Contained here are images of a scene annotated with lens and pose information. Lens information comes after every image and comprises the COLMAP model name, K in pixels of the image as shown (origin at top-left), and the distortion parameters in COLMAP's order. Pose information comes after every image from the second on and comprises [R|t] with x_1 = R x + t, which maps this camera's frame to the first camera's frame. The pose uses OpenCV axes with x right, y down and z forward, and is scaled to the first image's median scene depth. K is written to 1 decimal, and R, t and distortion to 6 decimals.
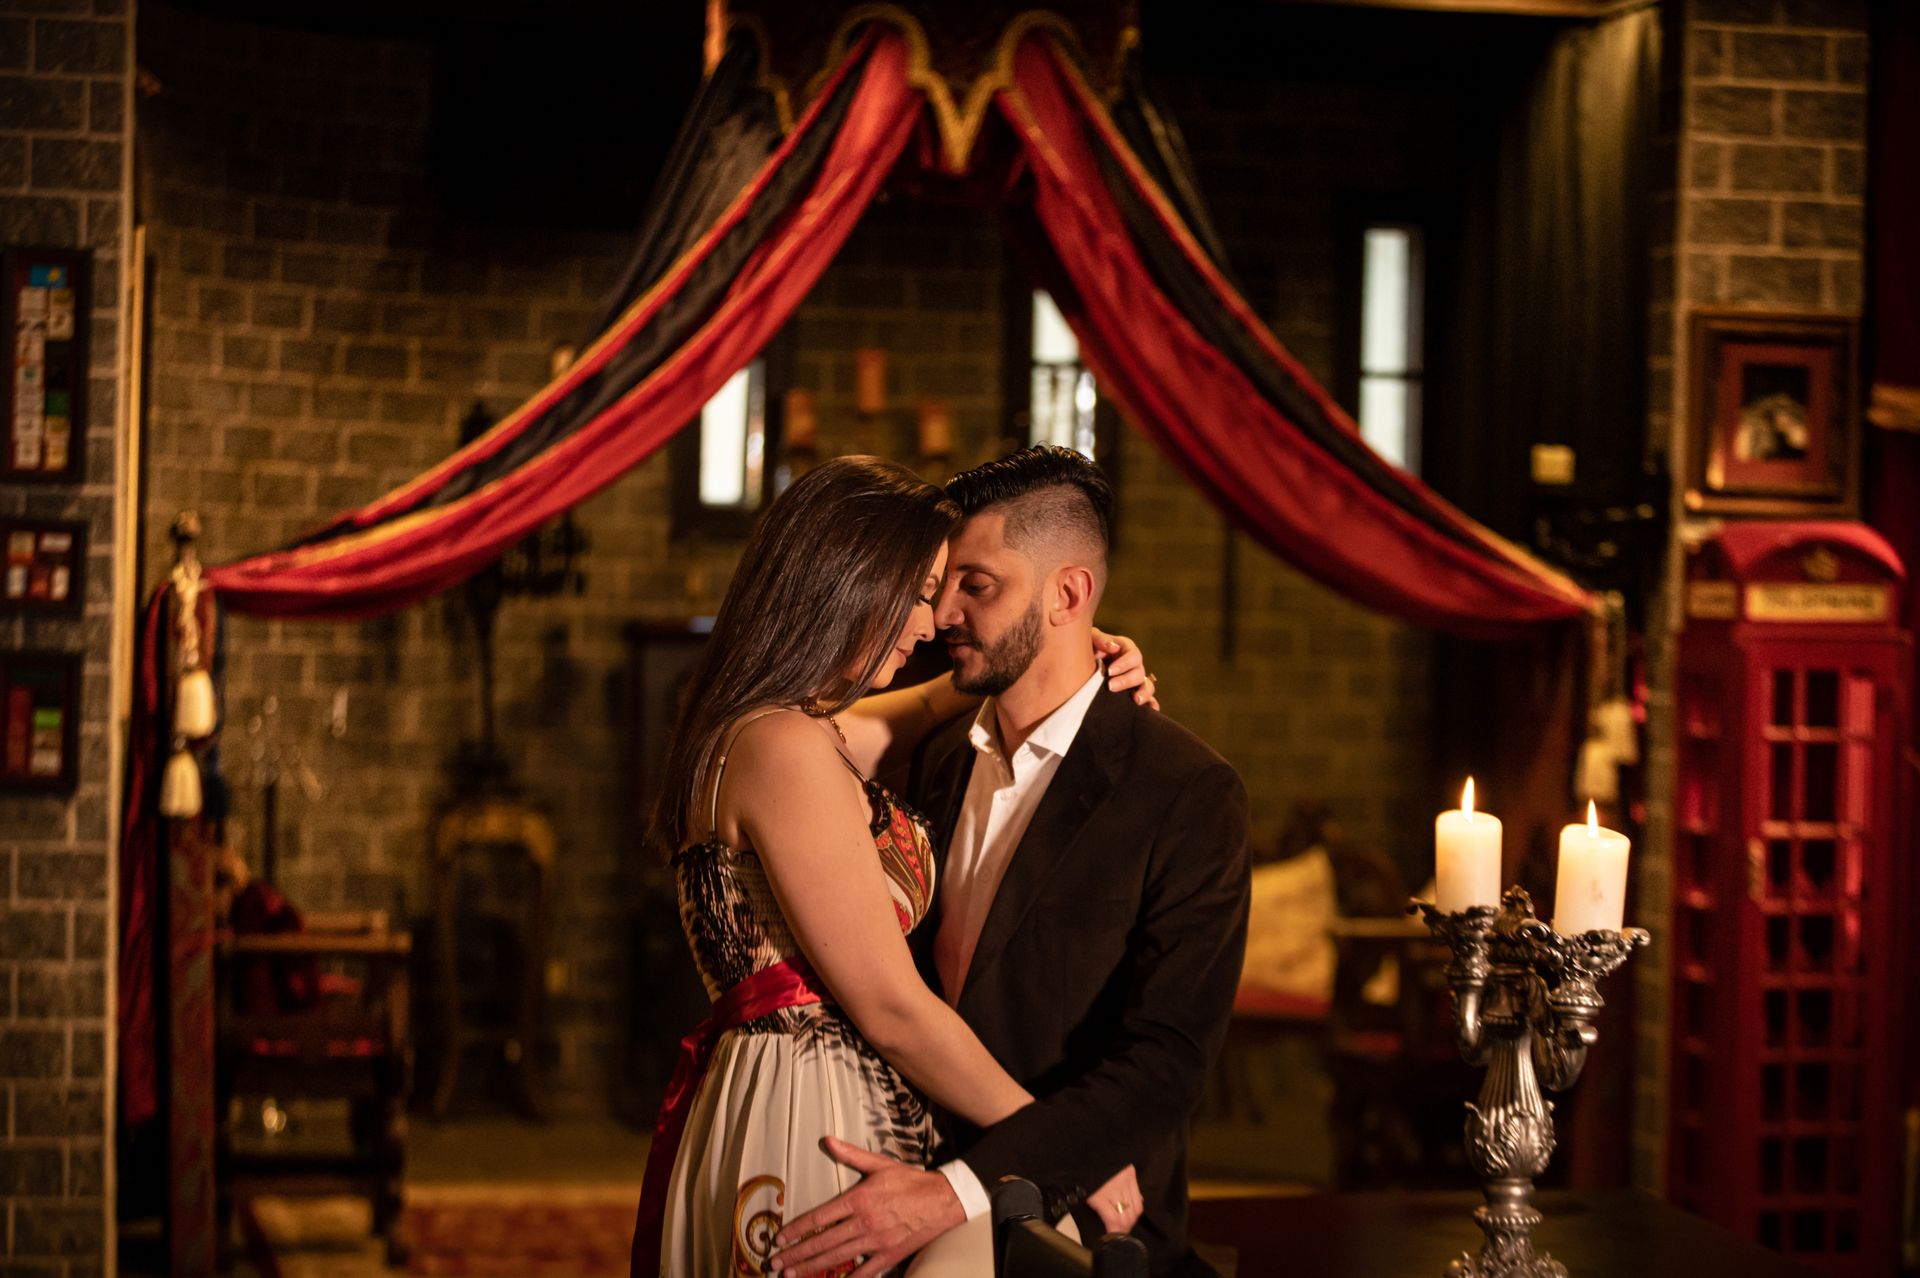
lens RADIAL K [[5071.5, 0, 960.0], [0, 5071.5, 639.0], [0, 0, 1]] dist [-0.048197, -0.261571]
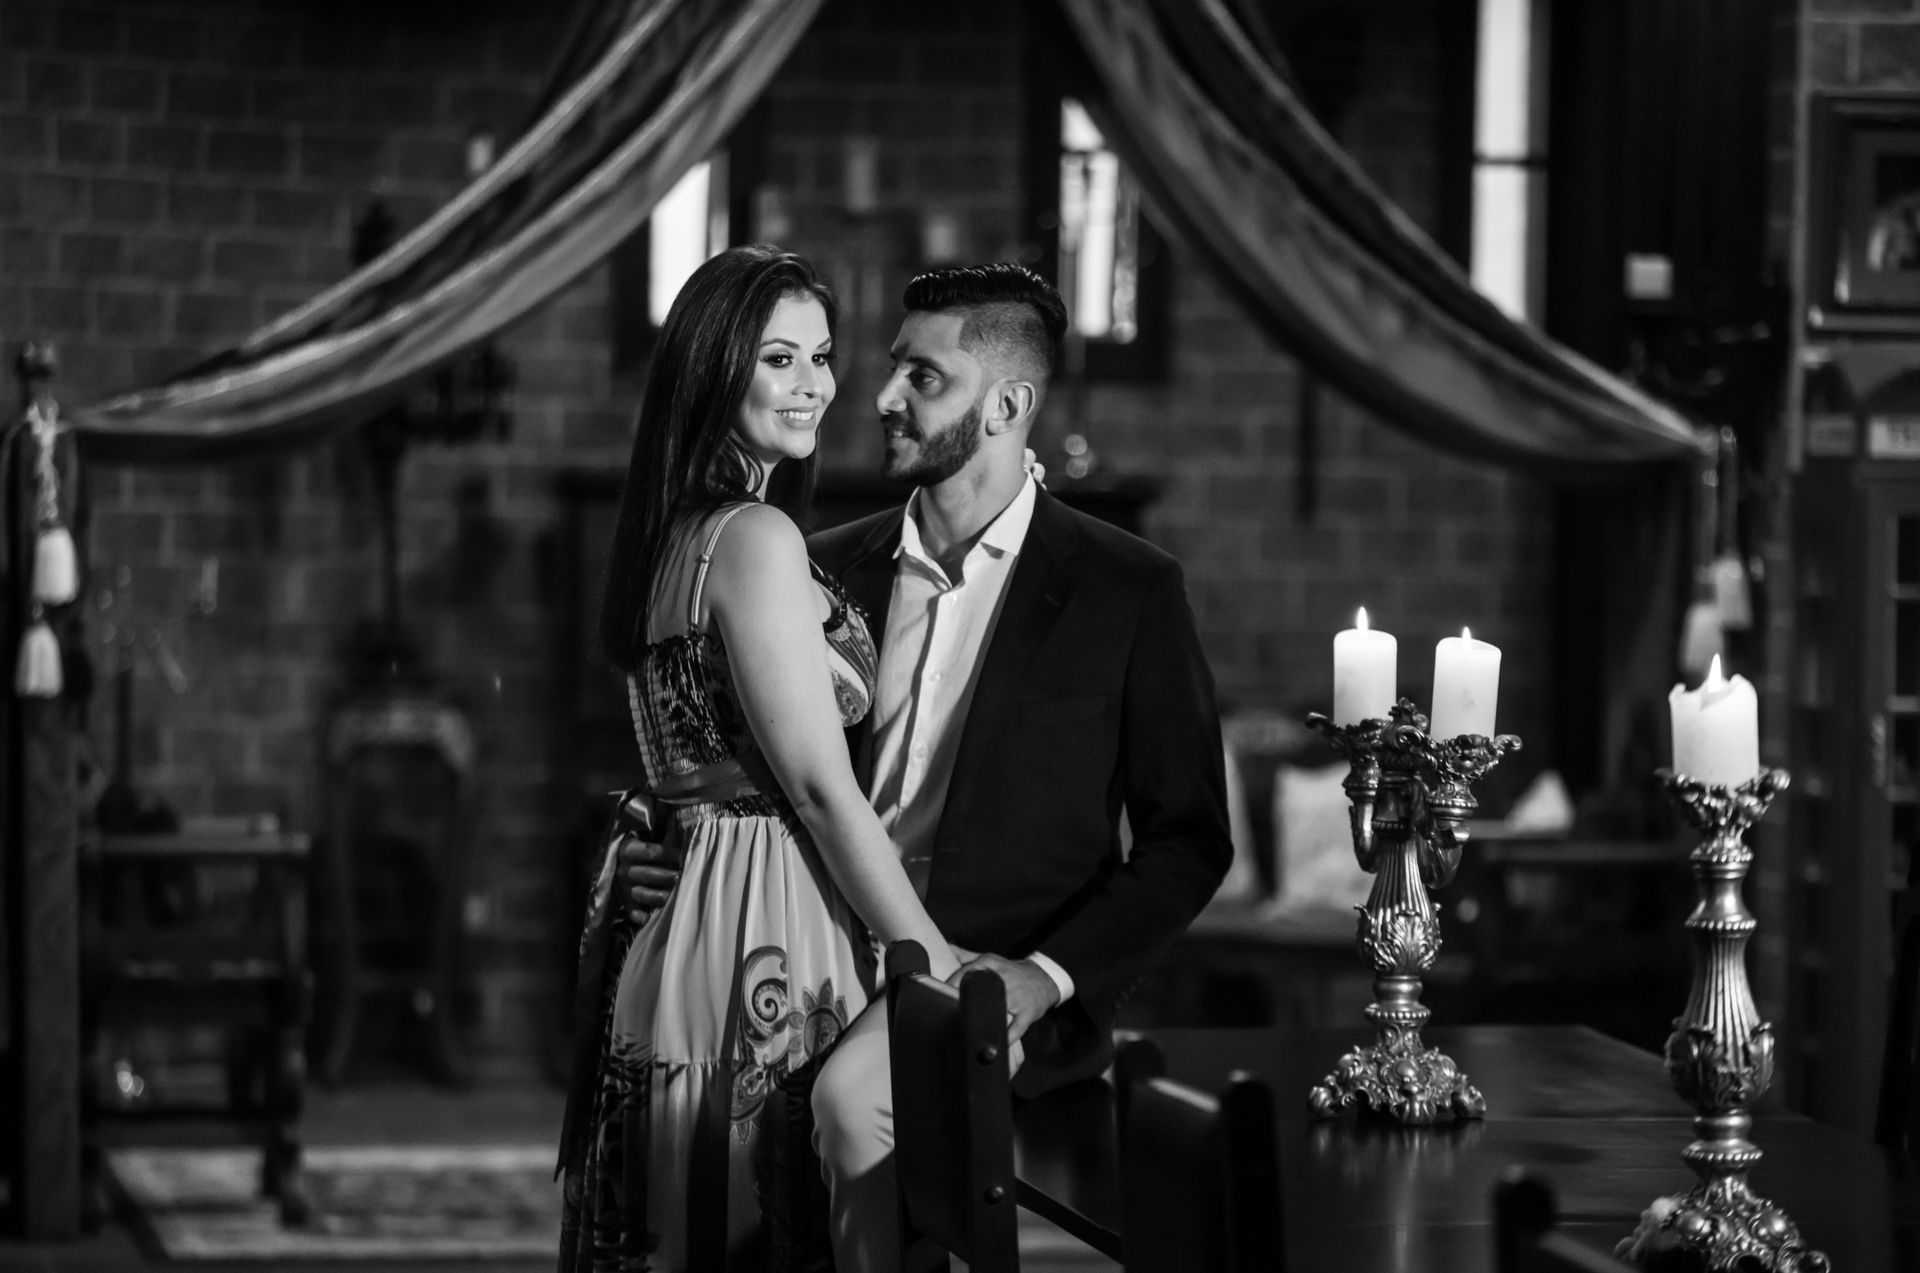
lens RADIAL K [[7566.6, 0, 960.0], [0, 7566.6, 636.5], [0, 0, 1]] dist [0.362632, 5.279288]
pose [[0.999897, -0.005107, -0.013378, 0.018305], [0.005319, 0.999860, 0.015843, 0.004920], [0.013295, -0.015913, 0.999785, -0.272790]]
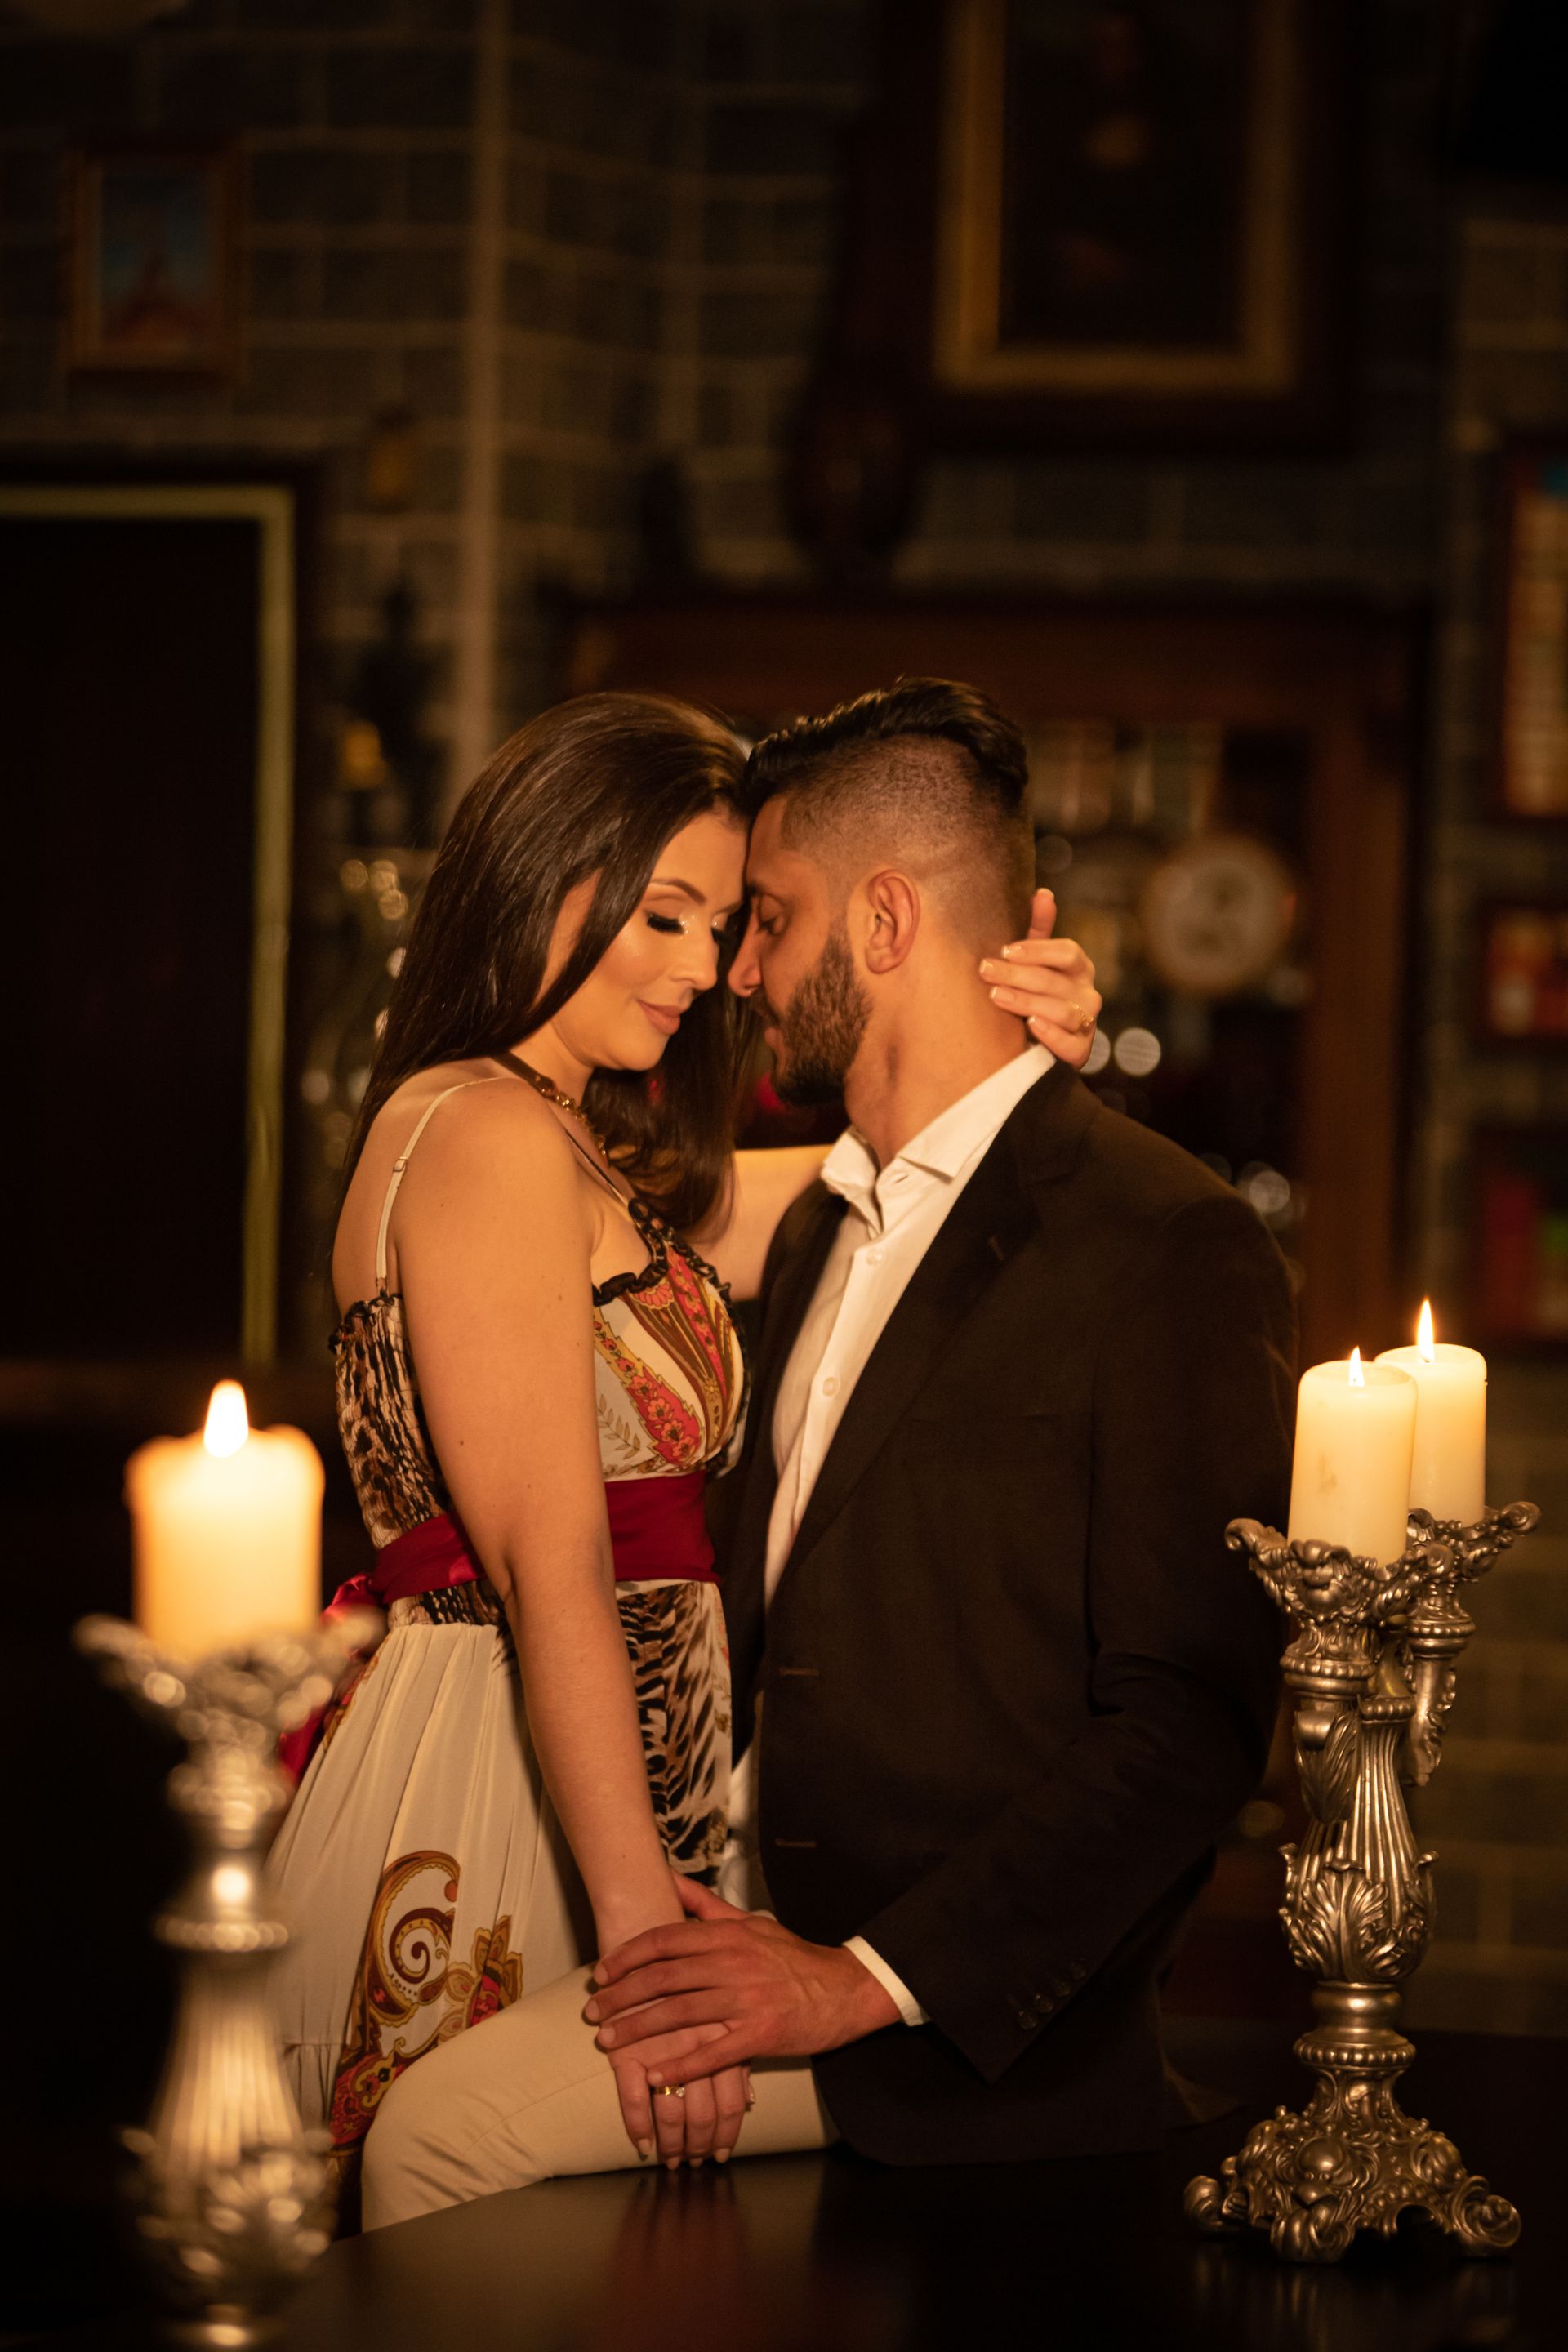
lens RADIAL K [[9269.1, 0, 784.0], [0, 9269.1, 1176.0], [0, 0, 1]] dist [0.362632, 5.279288]
pose [[0.856395, 0.022944, -0.515811, 0.278747], [-0.024815, 0.999687, 0.003268, 0.006791], [0.515724, 0.010001, 0.856696, 0.033687]]
